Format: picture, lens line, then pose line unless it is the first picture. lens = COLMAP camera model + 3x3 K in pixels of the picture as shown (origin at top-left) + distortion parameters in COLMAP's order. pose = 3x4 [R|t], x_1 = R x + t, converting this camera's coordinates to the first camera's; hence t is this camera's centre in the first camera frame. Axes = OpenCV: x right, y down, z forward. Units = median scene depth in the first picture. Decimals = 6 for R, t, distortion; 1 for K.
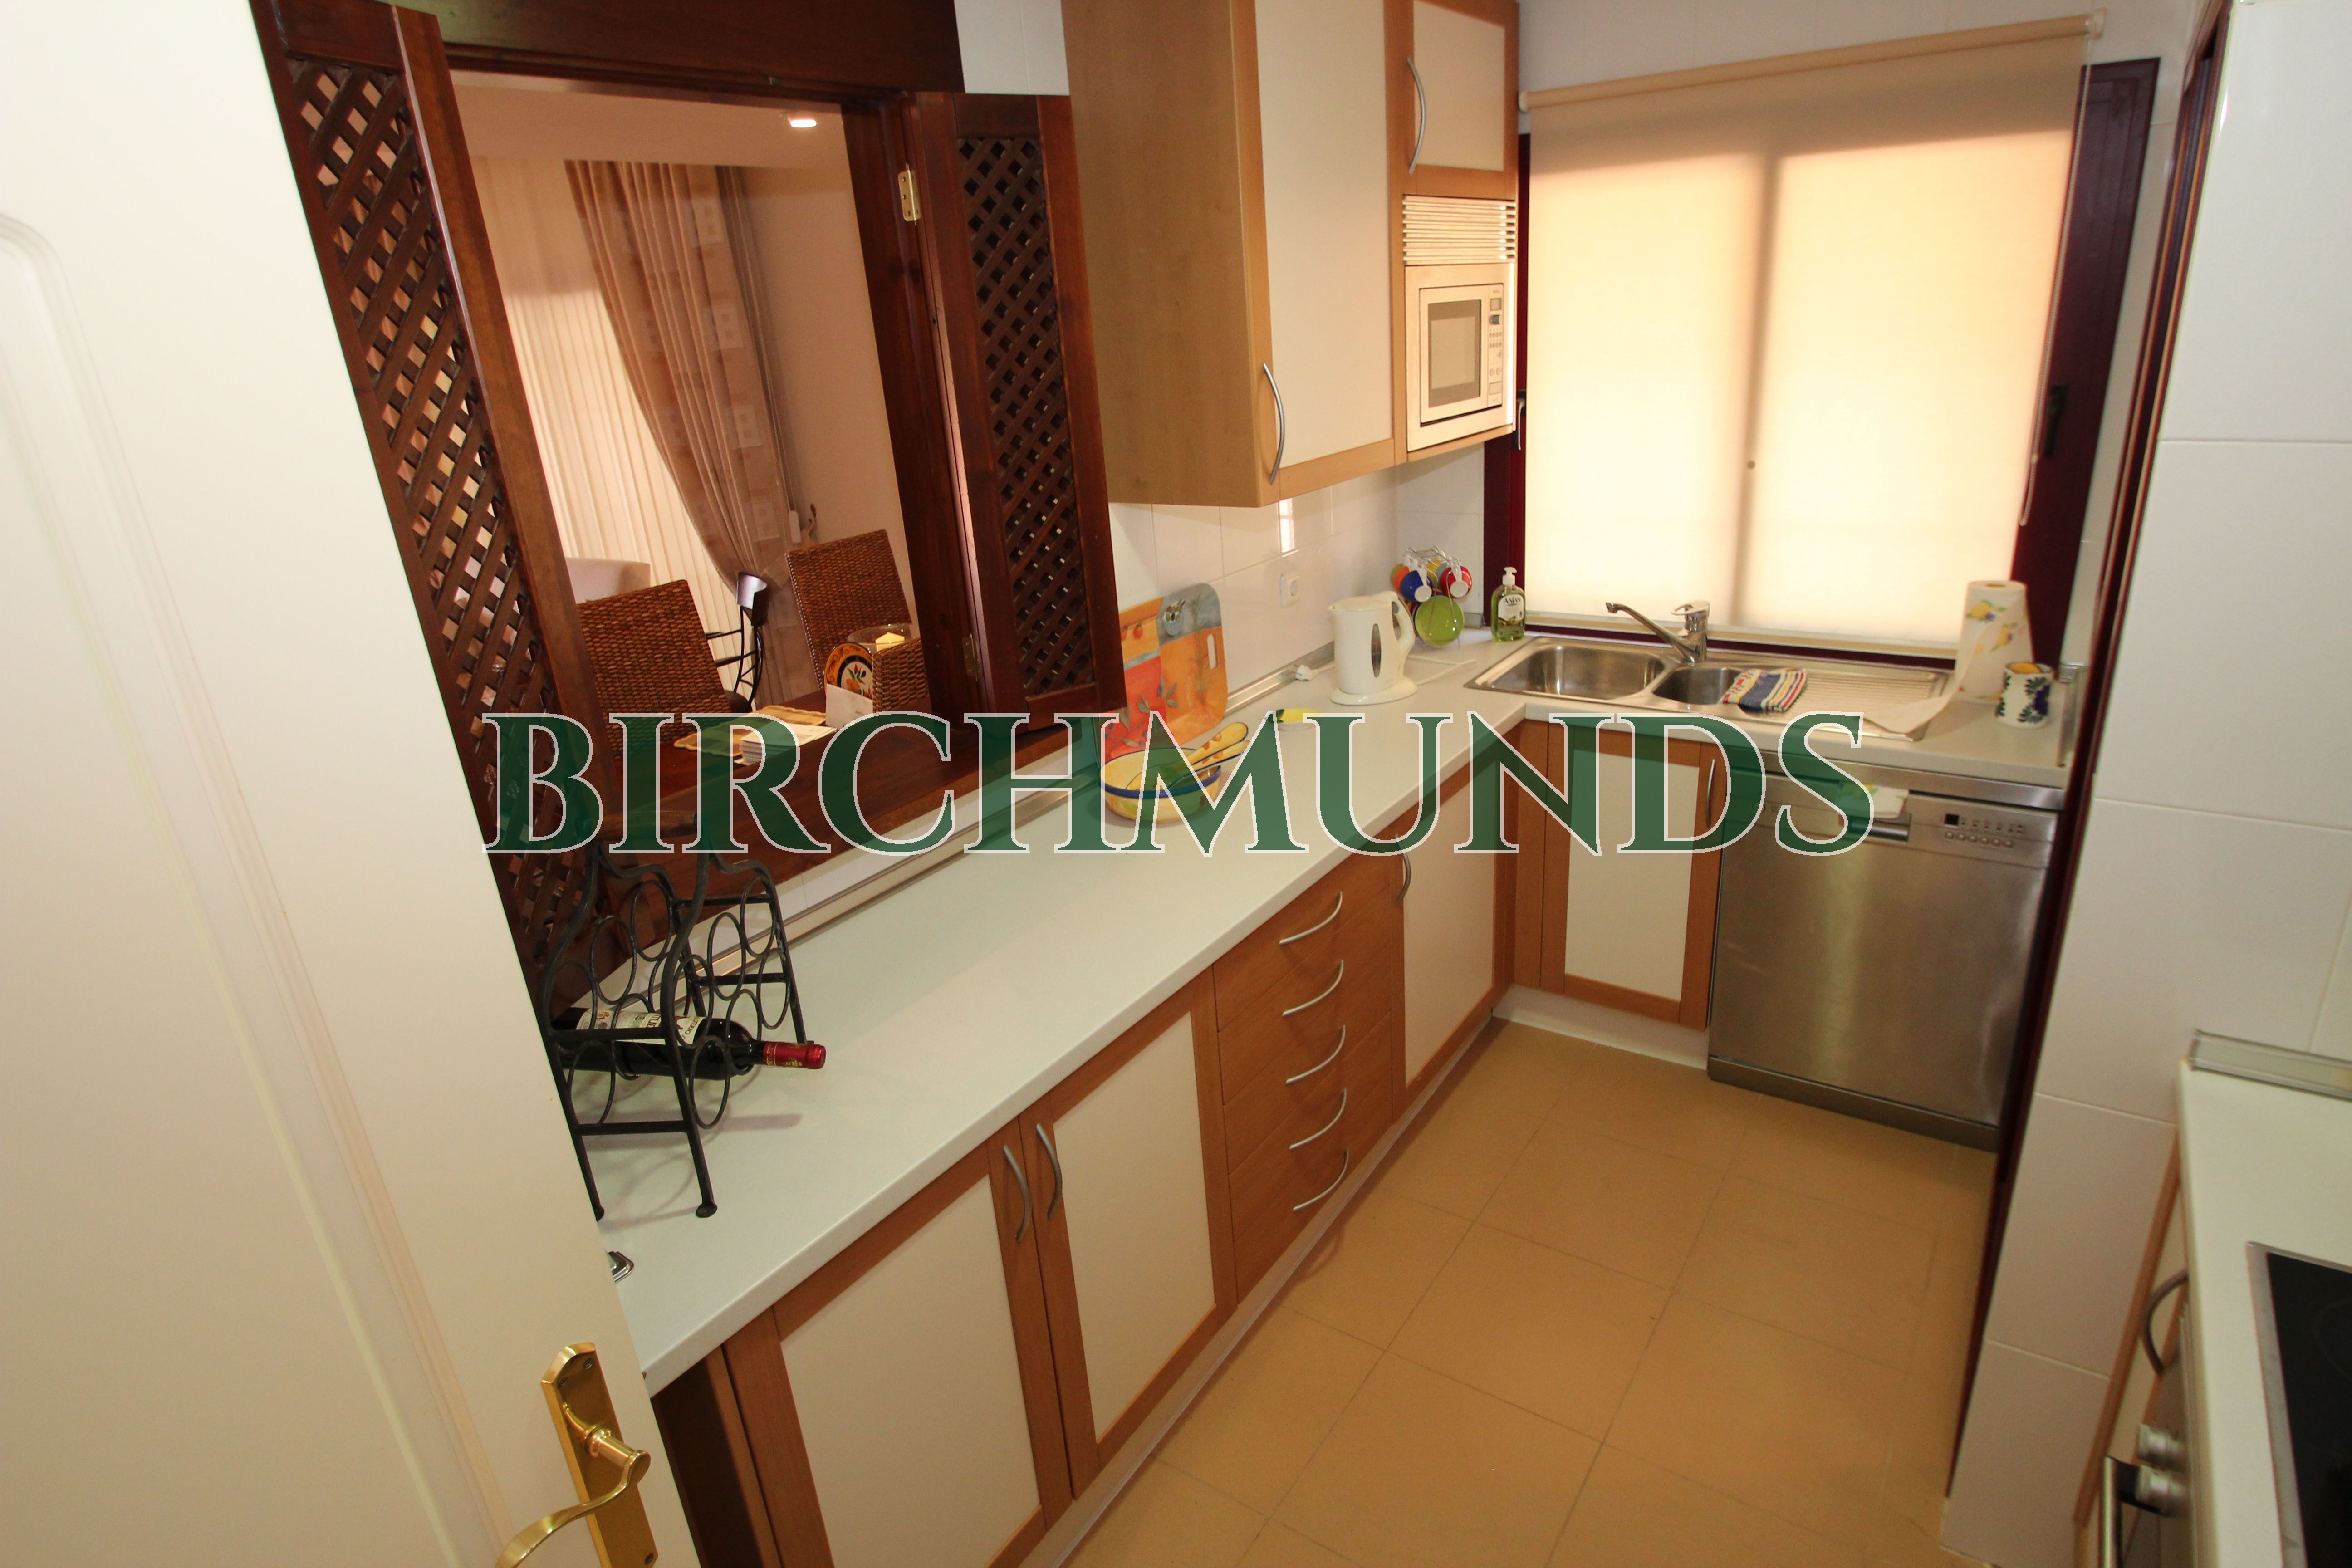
lens RADIAL K [[1258.5, 0, 1176.0], [0, 1258.5, 784.0], [0, 0, 1]] dist [-0.028782, -0.001053]
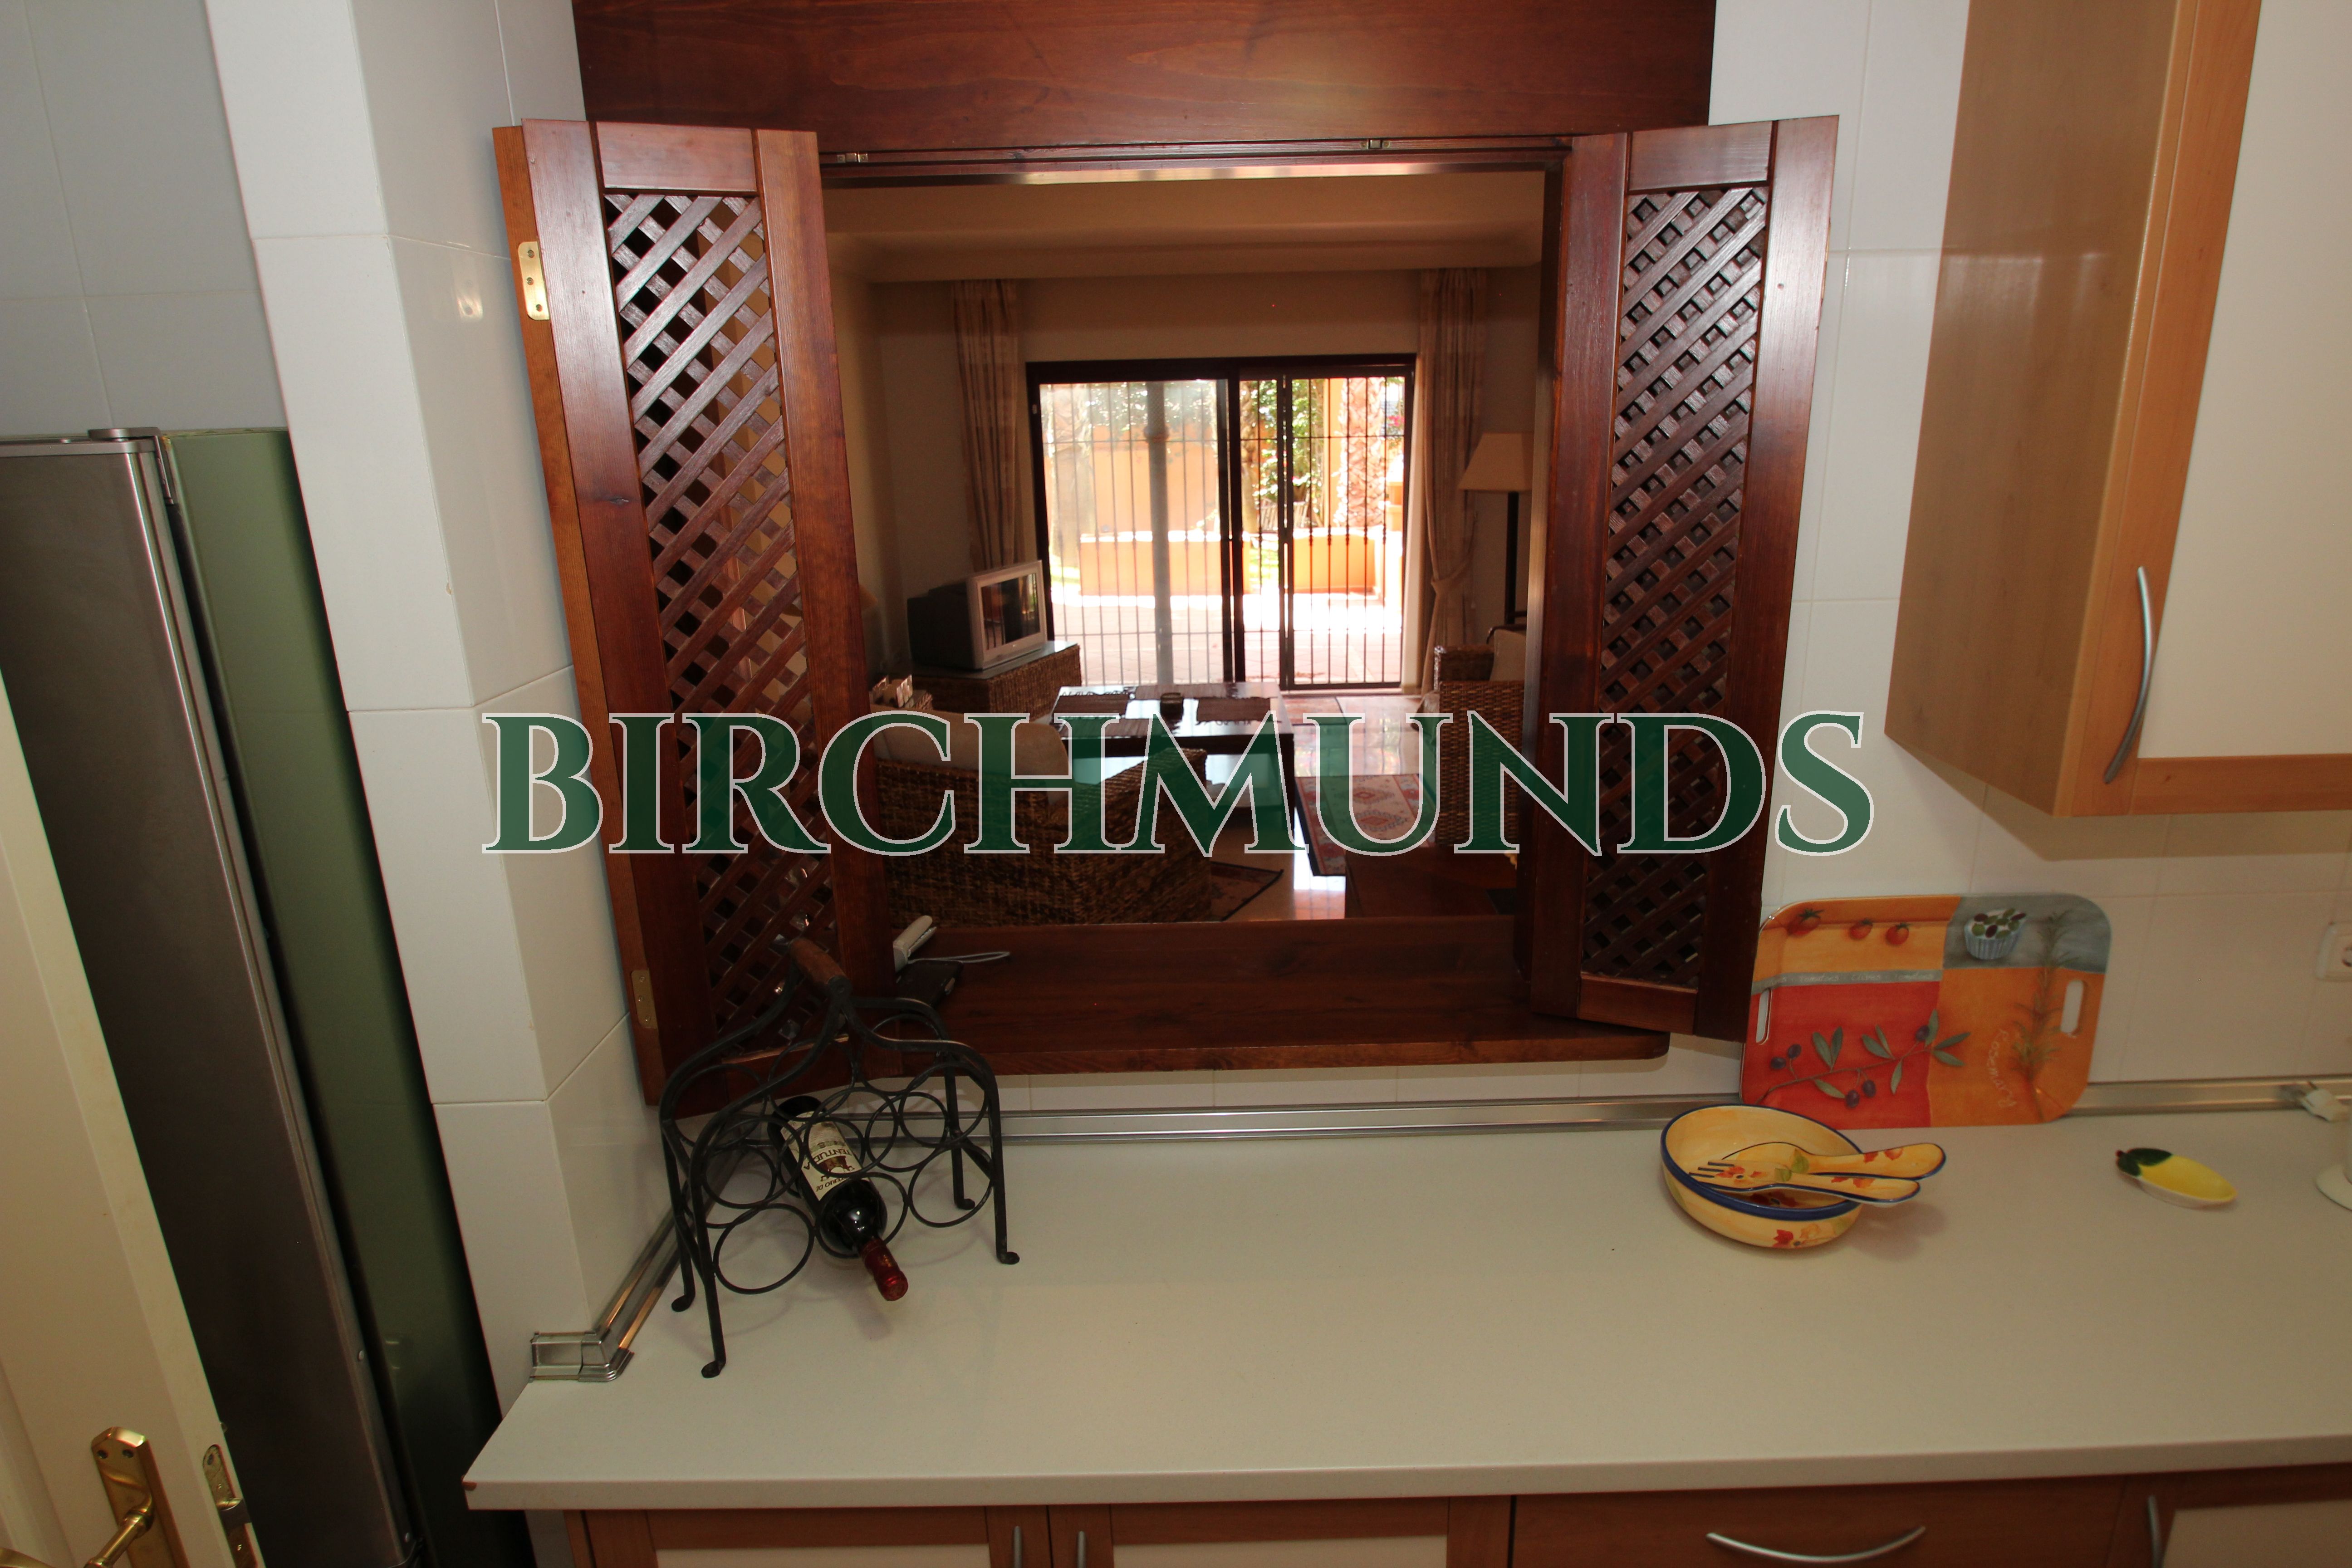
lens RADIAL K [[1258.5, 0, 1176.0], [0, 1258.5, 784.0], [0, 0, 1]] dist [-0.028782, -0.001053]
pose [[0.568030, 0.283419, -0.772668, 0.214968], [-0.310378, 0.943283, 0.117826, -0.144323], [0.762238, 0.172891, 0.623780, 0.291292]]
